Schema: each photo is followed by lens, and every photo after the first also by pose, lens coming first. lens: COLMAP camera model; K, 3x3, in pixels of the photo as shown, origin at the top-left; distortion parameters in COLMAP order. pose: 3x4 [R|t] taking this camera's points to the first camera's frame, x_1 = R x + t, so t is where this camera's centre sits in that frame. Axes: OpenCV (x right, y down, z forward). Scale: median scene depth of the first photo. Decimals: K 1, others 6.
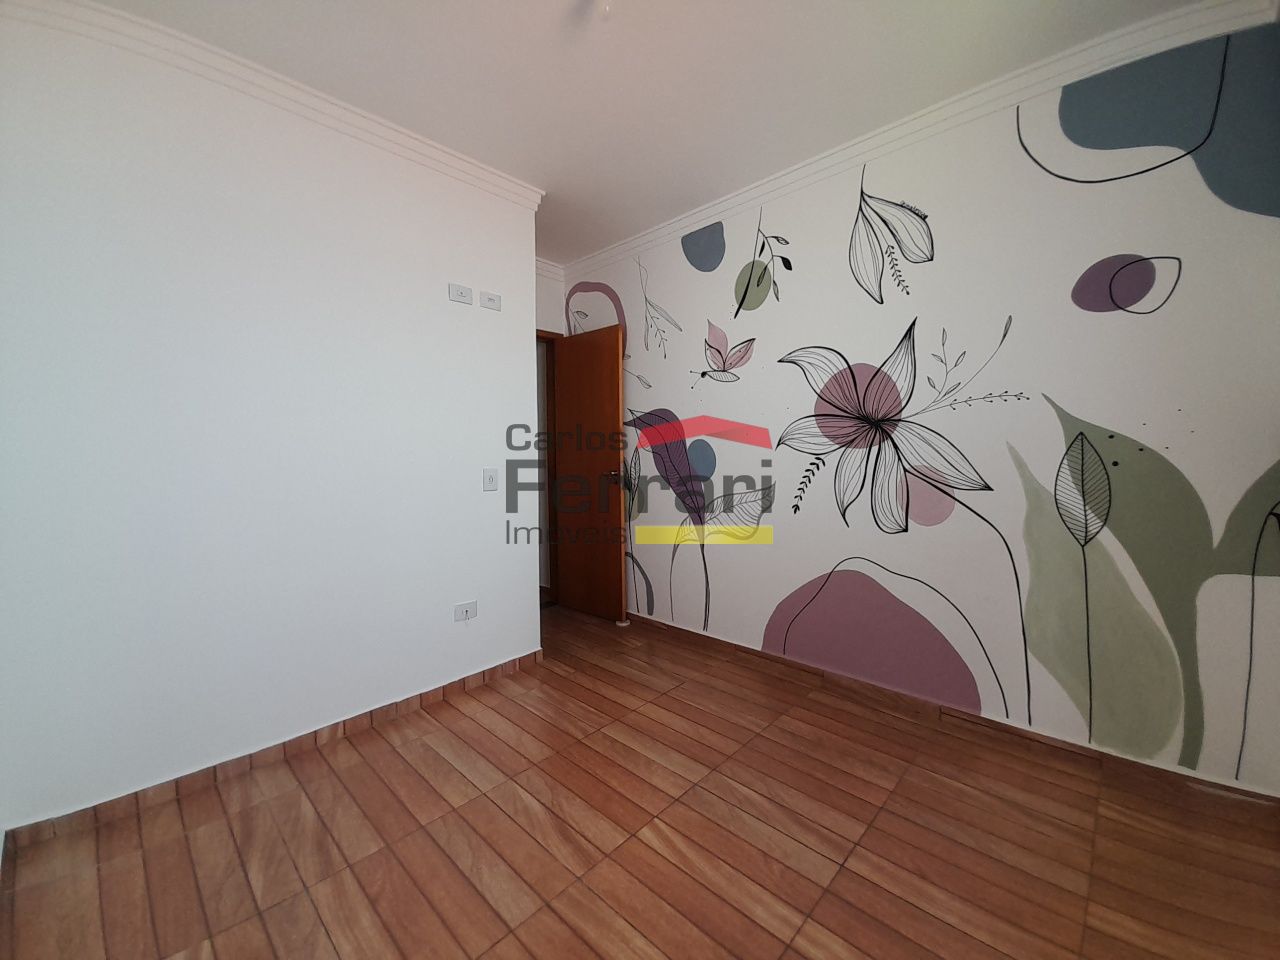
lens RADIAL K [[509.4, 0, 654.0], [0, 509.4, 472.3], [0, 0, 1]] dist [0.000845, -0.001622]
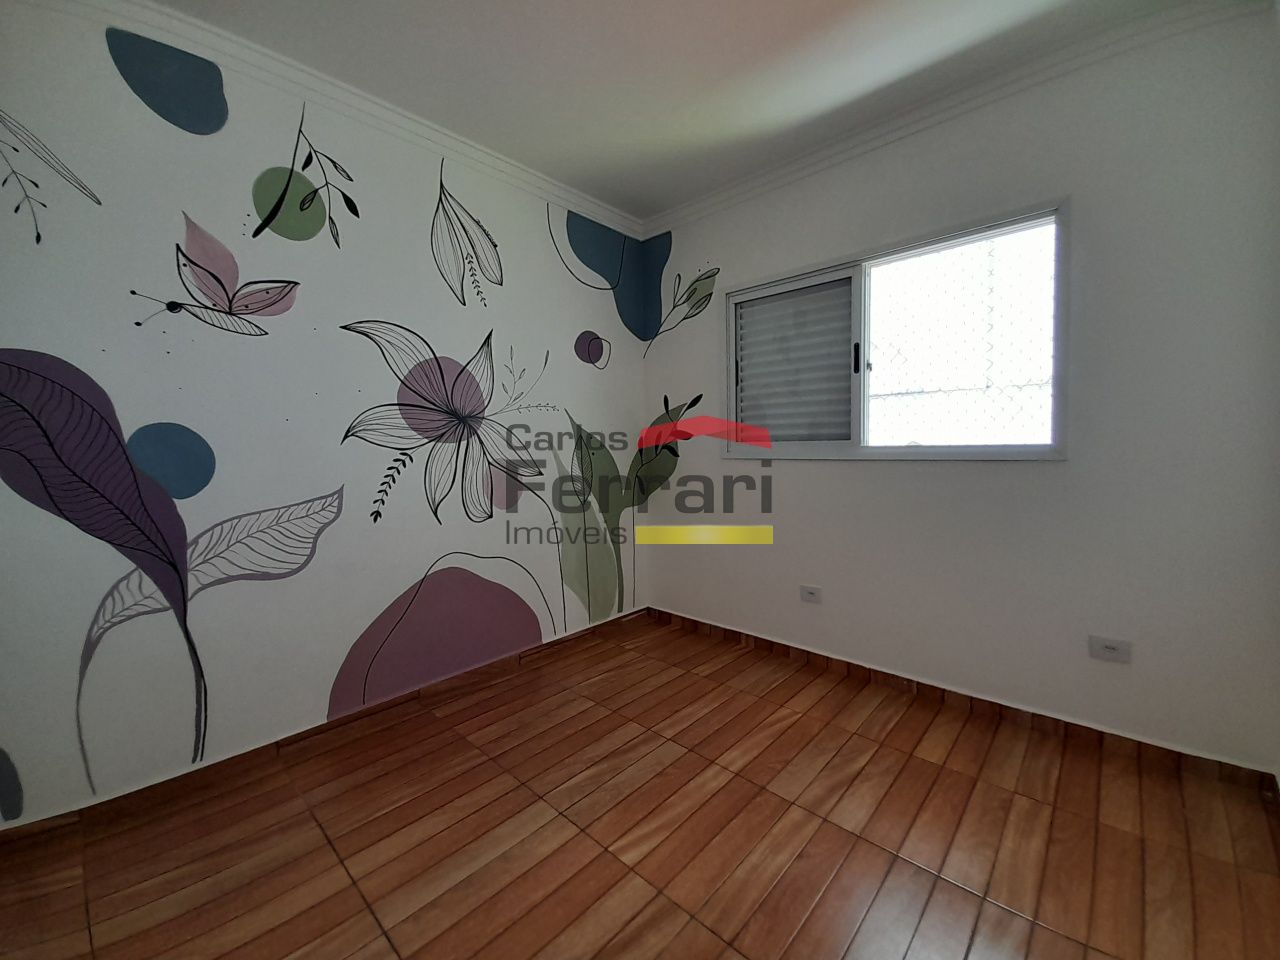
lens RADIAL K [[509.4, 0, 652.8], [0, 509.4, 473.4], [0, 0, 1]] dist [0.000845, -0.001622]
pose [[-0.025034, -0.039226, 0.998917, -0.623392], [0.052167, 0.997817, 0.040490, -0.007684], [-0.998325, 0.053124, -0.022933, 0.653526]]
